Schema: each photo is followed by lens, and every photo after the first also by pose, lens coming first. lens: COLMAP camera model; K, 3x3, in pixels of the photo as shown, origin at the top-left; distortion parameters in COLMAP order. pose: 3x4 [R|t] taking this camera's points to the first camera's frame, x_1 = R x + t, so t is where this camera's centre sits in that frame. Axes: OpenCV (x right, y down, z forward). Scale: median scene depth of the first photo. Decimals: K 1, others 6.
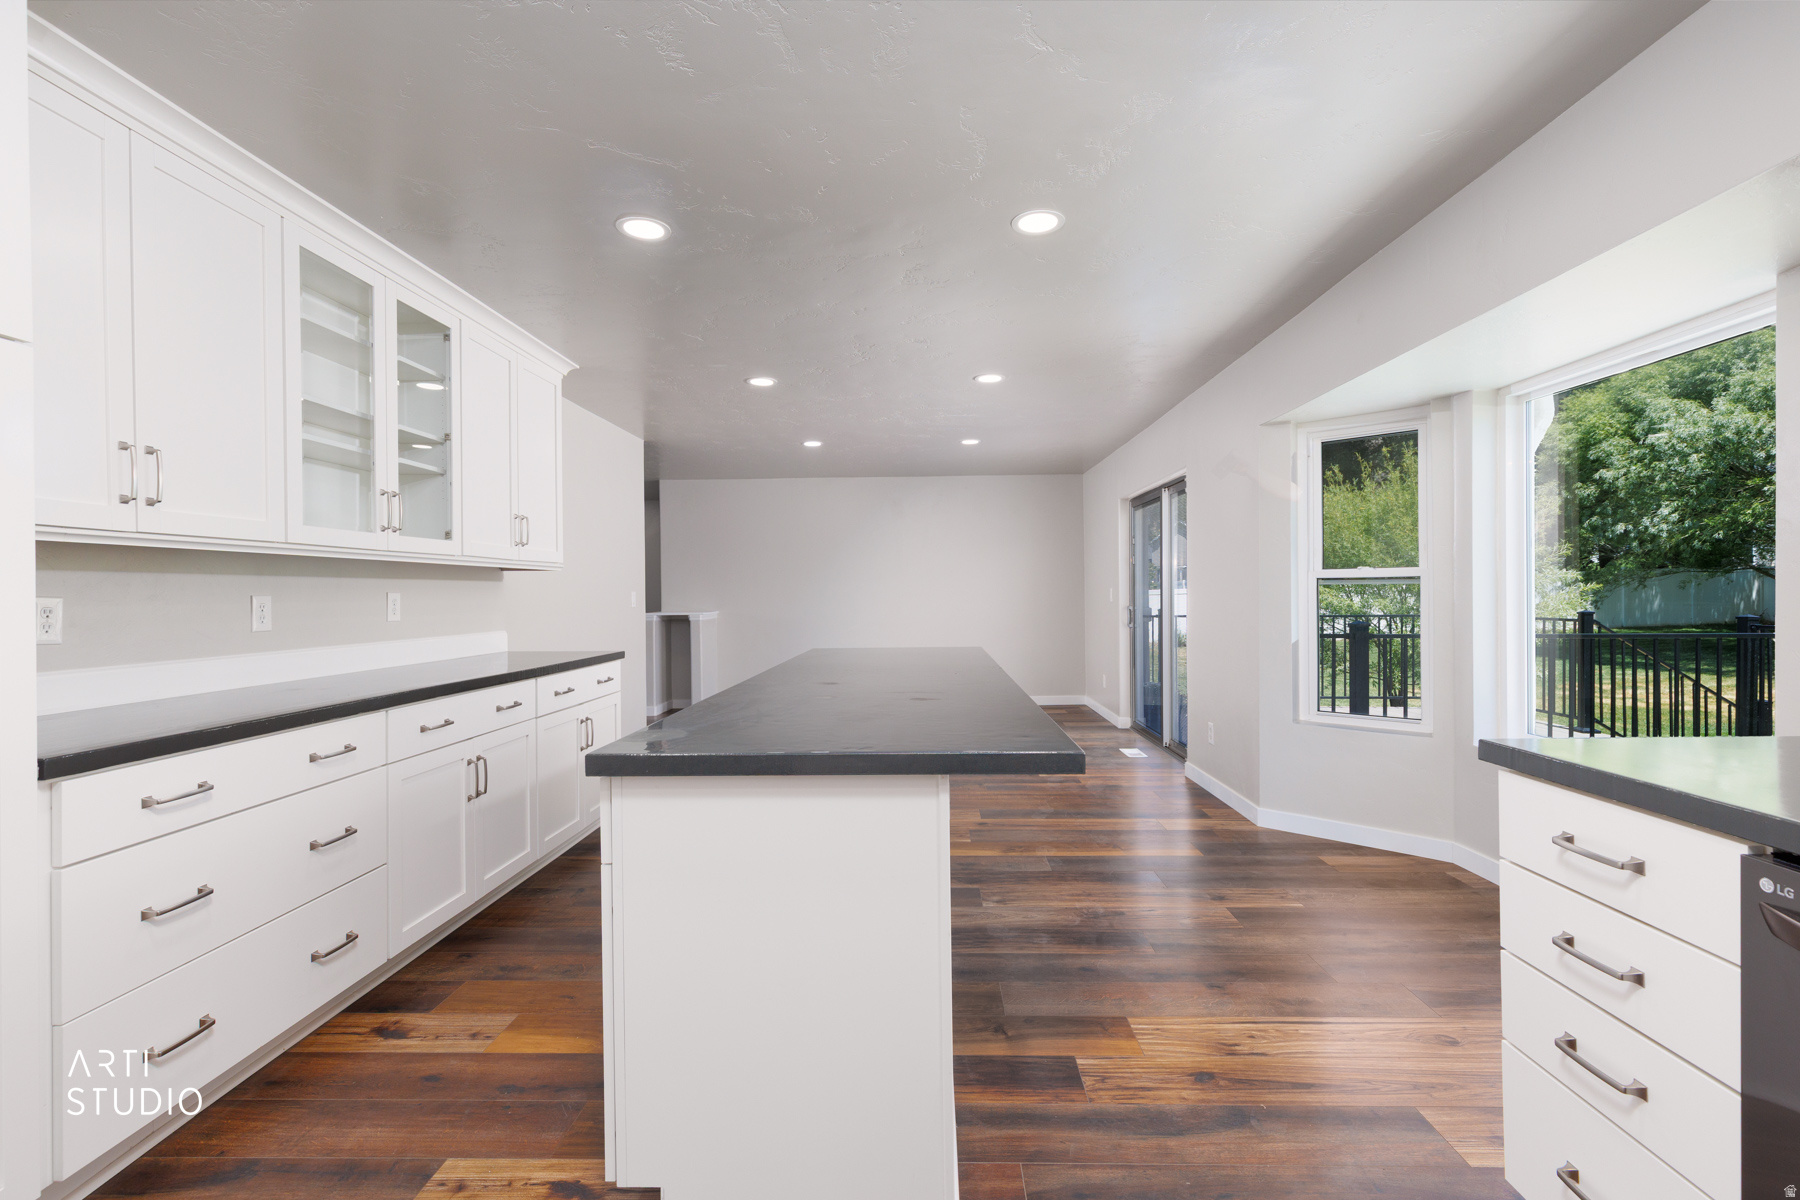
lens RADIAL K [[805.1, 0, 912.1], [0, 805.1, 595.7], [0, 0, 1]] dist [0.002915, 0.000288]
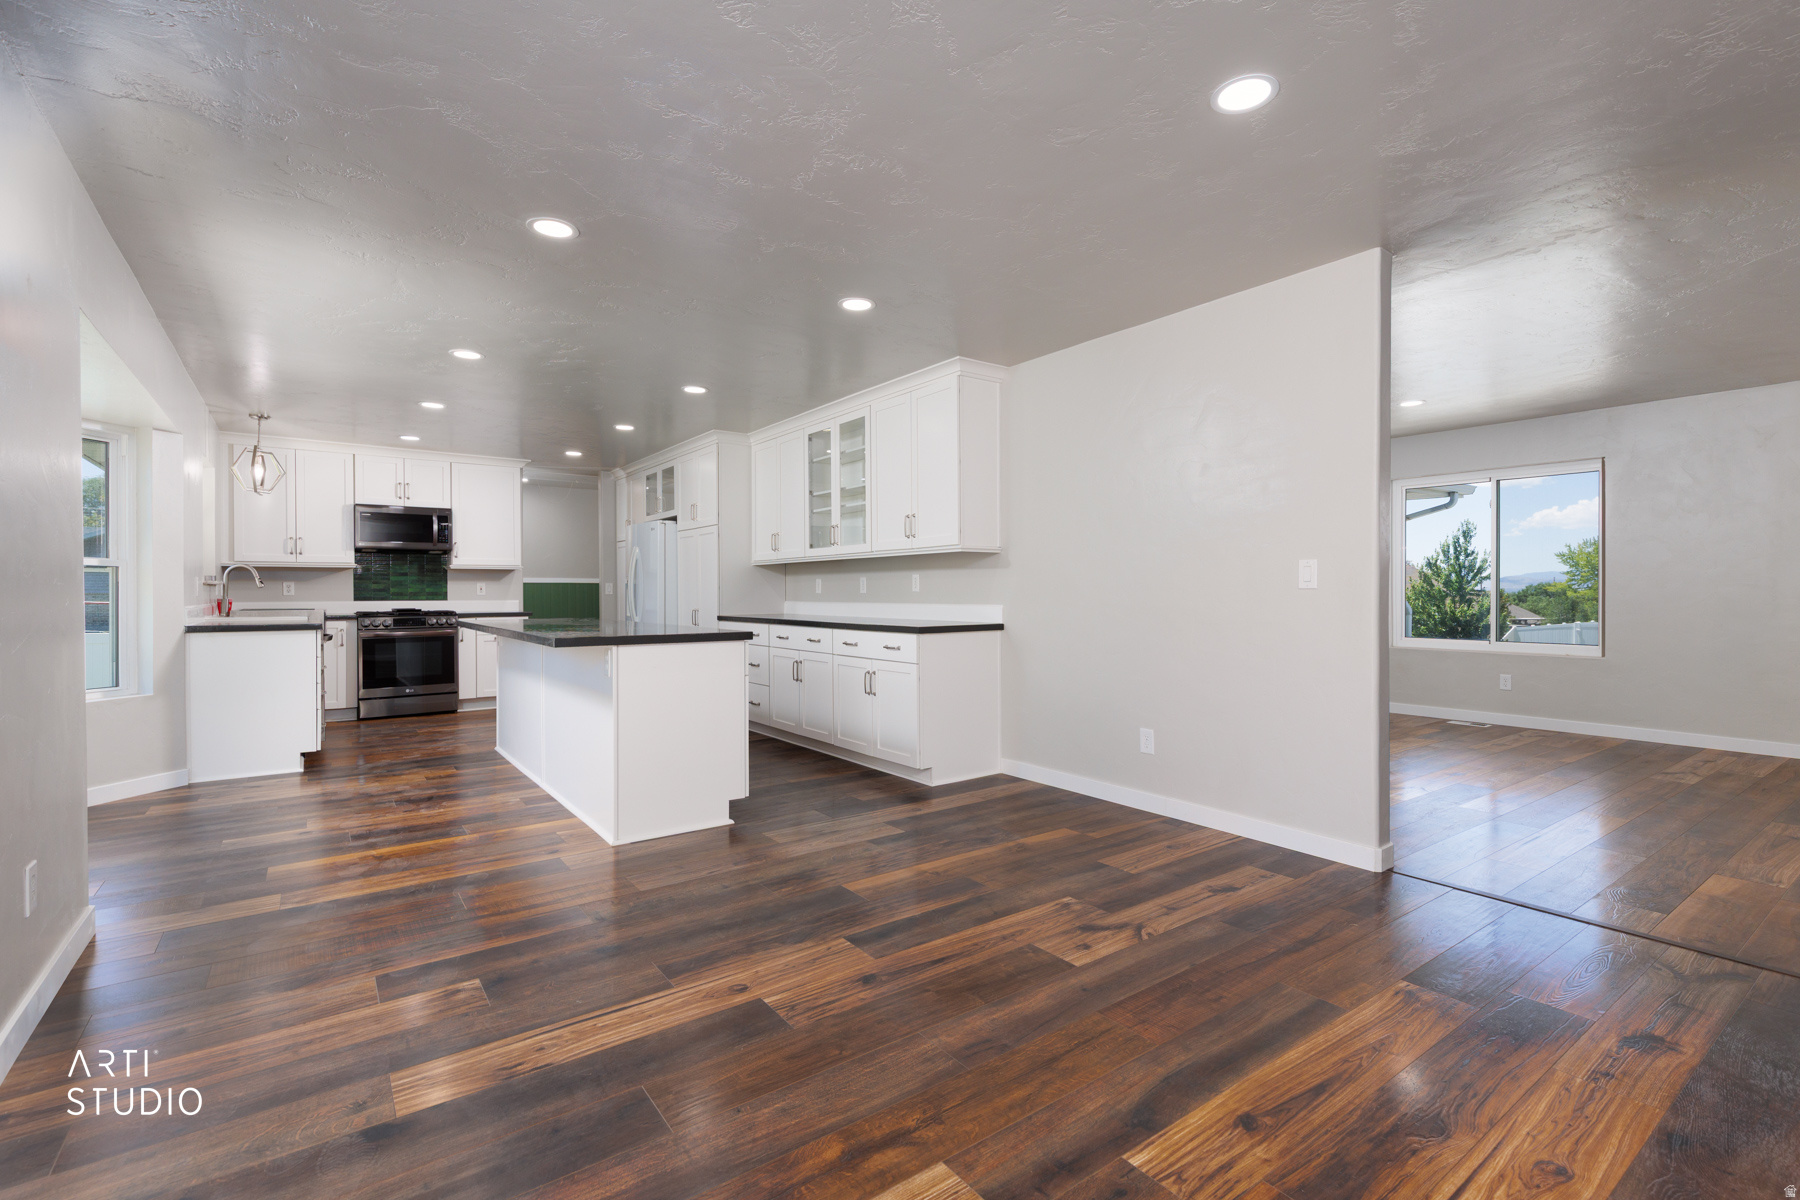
lens RADIAL K [[817.0, 0, 909.6], [0, 817.0, 591.1], [0, 0, 1]] dist [0.003087, -0.000079]
pose [[-0.793541, 0.011972, -0.608398, 0.477167], [0.009397, 0.999928, 0.007419, 0.023022], [0.608444, 0.000171, -0.793597, 2.969438]]
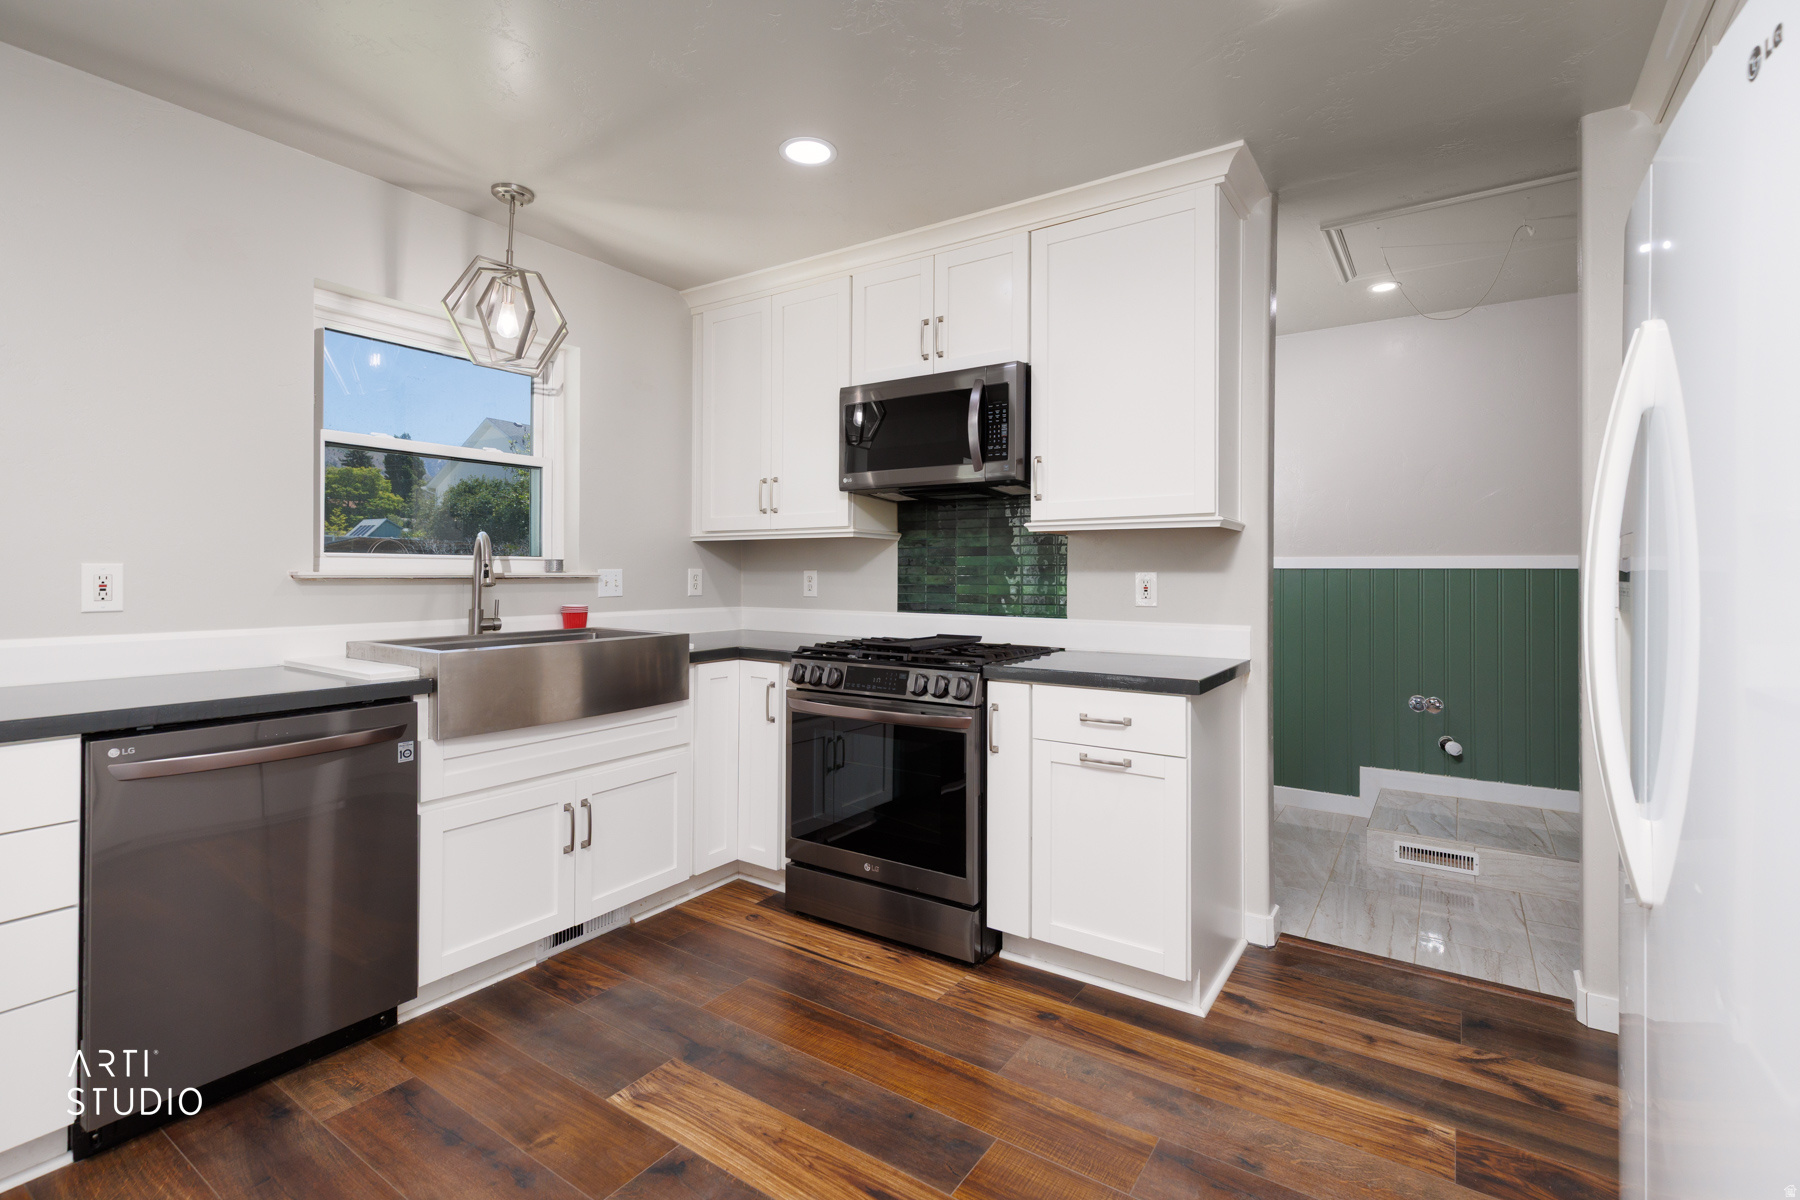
lens RADIAL K [[813.8, 0, 907.7], [0, 813.8, 568.8], [0, 0, 1]] dist [0.003008, -0.000460]
pose [[-0.839102, 0.008114, 0.543913, -0.446413], [0.004692, 0.999960, -0.007679, 0.002155], [-0.543953, -0.003892, -0.839106, 0.569806]]
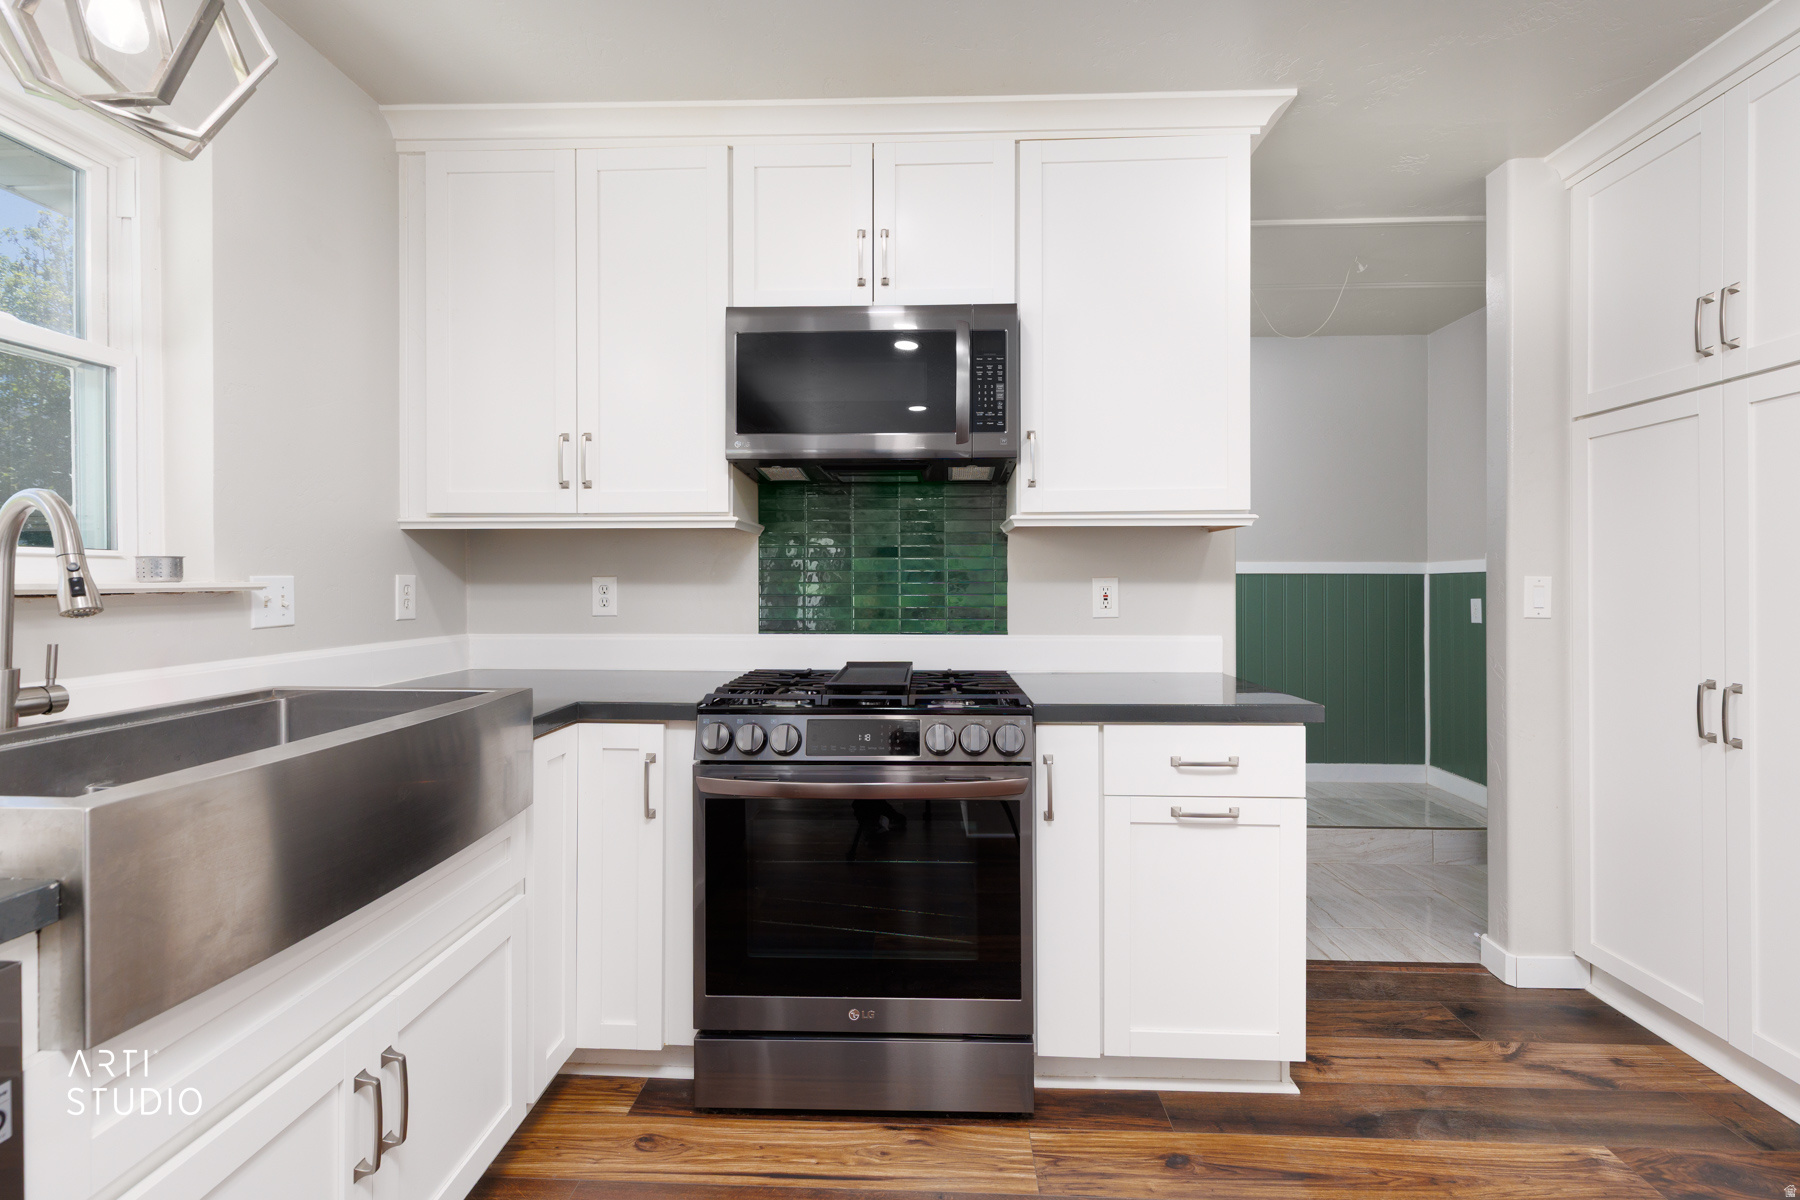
lens RADIAL K [[811.4, 0, 900.3], [0, 811.4, 582.5], [0, 0, 1]] dist [0.005098, -0.000659]
pose [[-0.999615, 0.009279, 0.026158, 0.086408], [0.009444, 0.999936, 0.006196, -0.002643], [-0.026099, 0.006441, -0.999639, 0.427346]]
